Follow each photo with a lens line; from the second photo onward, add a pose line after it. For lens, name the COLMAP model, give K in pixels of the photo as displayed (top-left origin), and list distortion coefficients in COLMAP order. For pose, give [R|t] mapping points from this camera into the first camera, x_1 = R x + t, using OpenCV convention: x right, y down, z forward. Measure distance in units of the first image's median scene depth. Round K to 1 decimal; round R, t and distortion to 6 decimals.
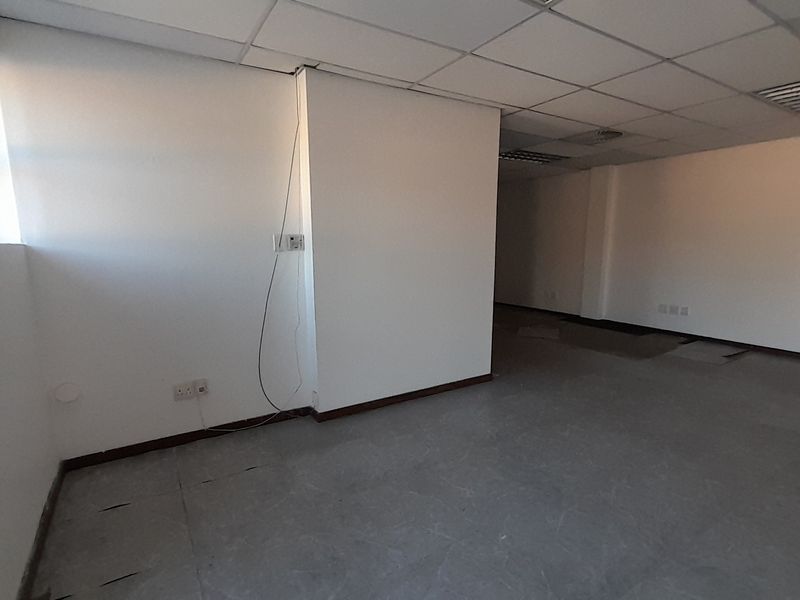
lens RADIAL K [[419.6, 0, 400.9], [0, 419.6, 313.1], [0, 0, 1]] dist [0.021552, -0.016020]
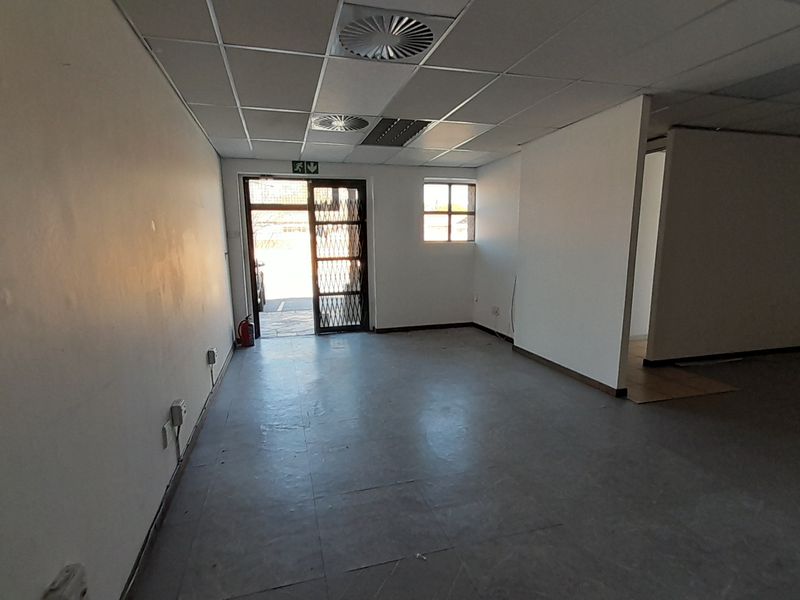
lens RADIAL K [[424.6, 0, 398.6], [0, 424.6, 317.2], [0, 0, 1]] dist [0.001773, 0.001256]
pose [[-0.273613, 0.178993, -0.945038, 1.642333], [-0.155732, 0.961324, 0.227166, -0.195682], [0.949149, 0.209328, -0.235155, 1.027072]]
